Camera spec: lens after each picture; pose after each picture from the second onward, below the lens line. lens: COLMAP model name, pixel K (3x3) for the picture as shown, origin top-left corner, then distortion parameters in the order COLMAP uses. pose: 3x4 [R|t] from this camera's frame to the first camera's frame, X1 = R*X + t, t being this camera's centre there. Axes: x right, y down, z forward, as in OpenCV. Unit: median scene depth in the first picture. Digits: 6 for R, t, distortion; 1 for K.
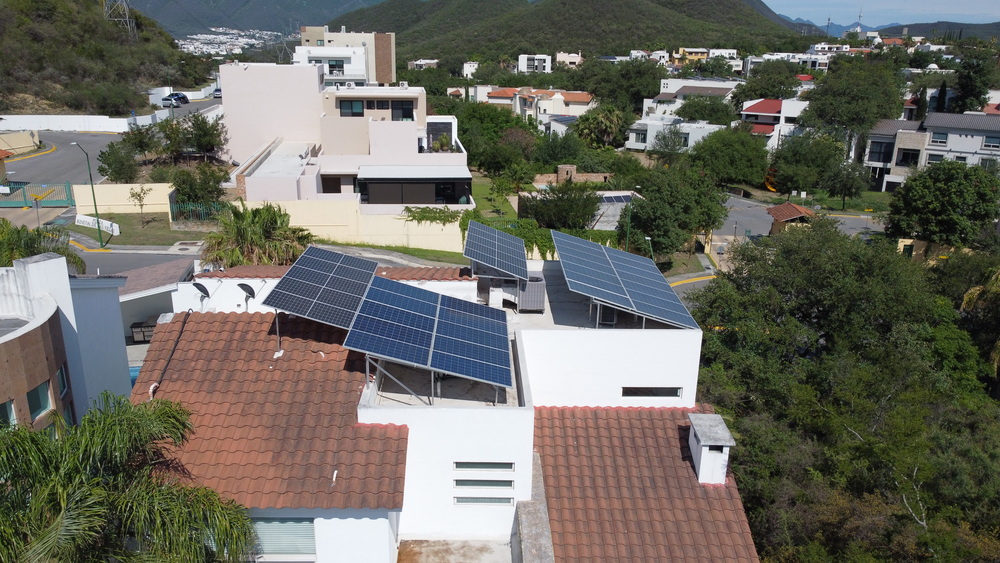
lens RADIAL K [[755.3, 0, 490.8], [0, 755.3, 281.7], [0, 0, 1]] dist [0.011393, -0.014070]
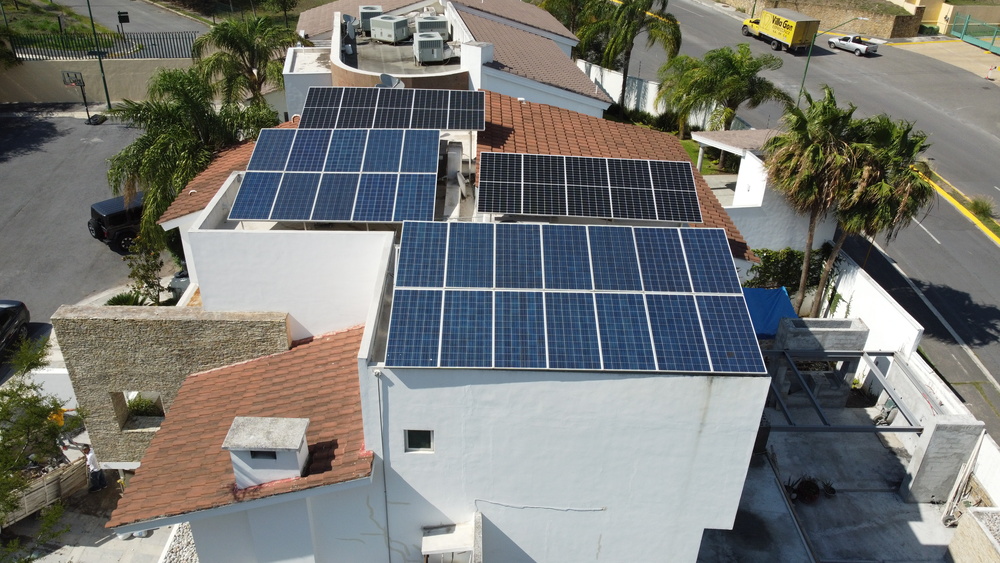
lens RADIAL K [[755.3, 0, 494.6], [0, 755.3, 281.0], [0, 0, 1]] dist [0.011393, -0.014070]
pose [[0.000538, 0.490526, -0.871426, 0.795612], [-0.327278, 0.823522, 0.463359, -0.324034], [0.944928, 0.284949, 0.160981, 0.958291]]
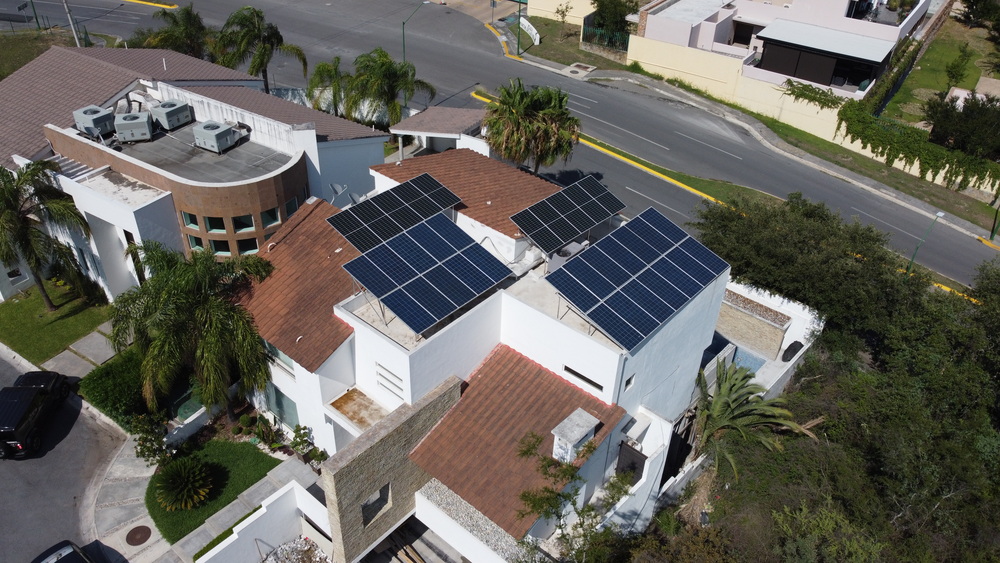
lens RADIAL K [[755.3, 0, 490.2], [0, 755.3, 279.2], [0, 0, 1]] dist [0.011393, -0.014070]
pose [[0.742764, 0.395803, -0.540038, 0.701385], [-0.220506, 0.906174, 0.360868, -0.412425], [0.632201, -0.148959, 0.760351, -0.010168]]
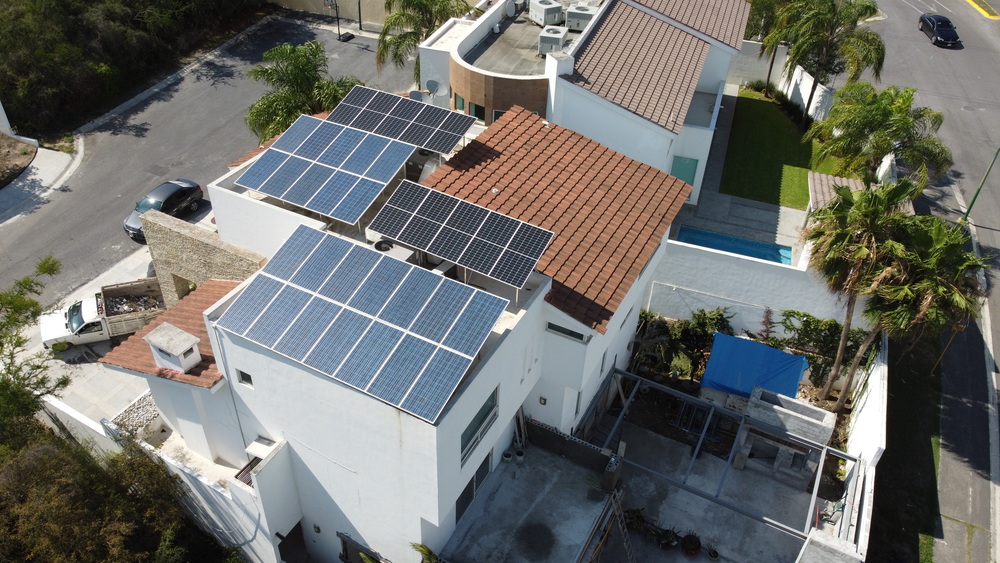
lens RADIAL K [[755.3, 0, 496.2], [0, 755.3, 284.1], [0, 0, 1]] dist [0.011393, -0.014070]
pose [[-0.478062, 0.519208, -0.708435, 0.750217], [-0.305007, 0.658245, 0.688247, -0.729632], [0.823667, 0.545103, -0.156320, 1.404430]]
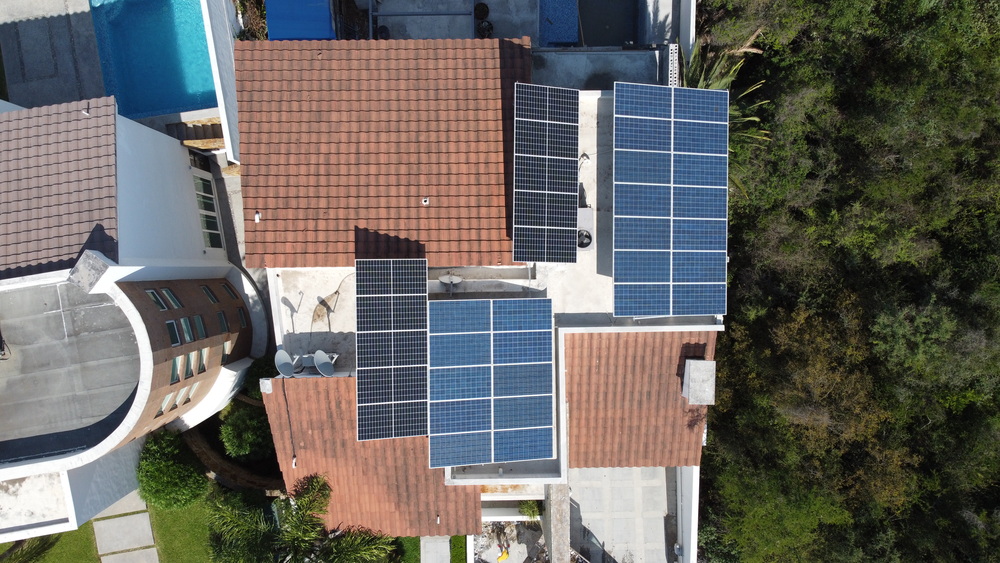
lens RADIAL K [[755.3, 0, 488.2], [0, 755.3, 274.0], [0, 0, 1]] dist [0.011393, -0.014070]
pose [[0.999997, 0.002055, 0.000922, -0.072438], [-0.001486, 0.294064, 0.955785, -1.008170], [0.001693, -0.955784, 0.294066, 0.725225]]
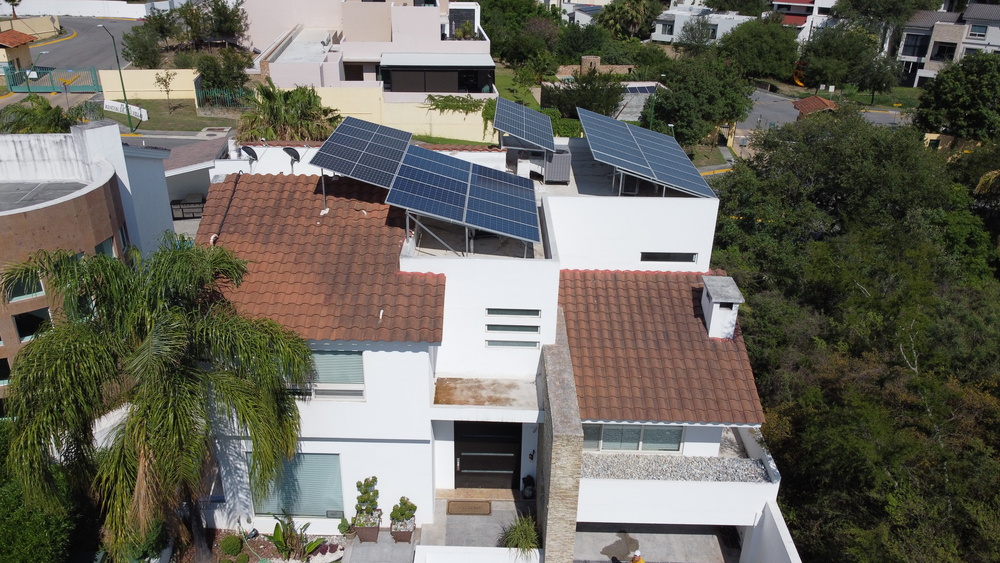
lens RADIAL K [[755.3, 0, 490.8], [0, 755.3, 279.5], [0, 0, 1]] dist [0.011393, -0.014070]
pose [[0.999654, 0.013798, -0.022407, -0.013851], [-0.010808, 0.991656, 0.128455, 0.042429], [0.023992, -0.128168, 0.991462, -0.069122]]
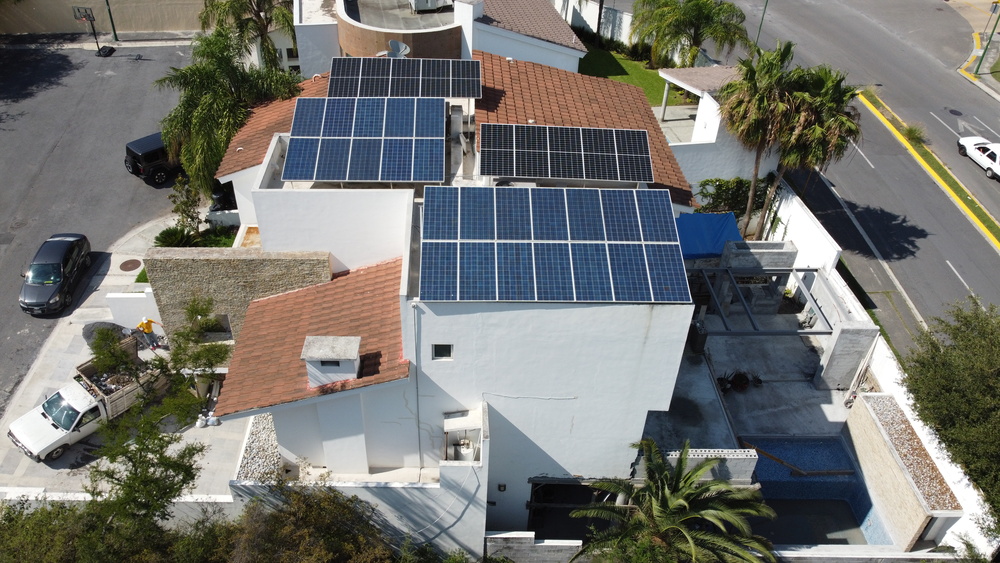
lens RADIAL K [[755.3, 0, 495.4], [0, 755.3, 278.5], [0, 0, 1]] dist [0.011393, -0.014070]
pose [[0.031158, 0.600592, -0.798949, 0.971190], [-0.336150, 0.759072, 0.557506, -0.483393], [0.941293, 0.251196, 0.225540, 0.871251]]
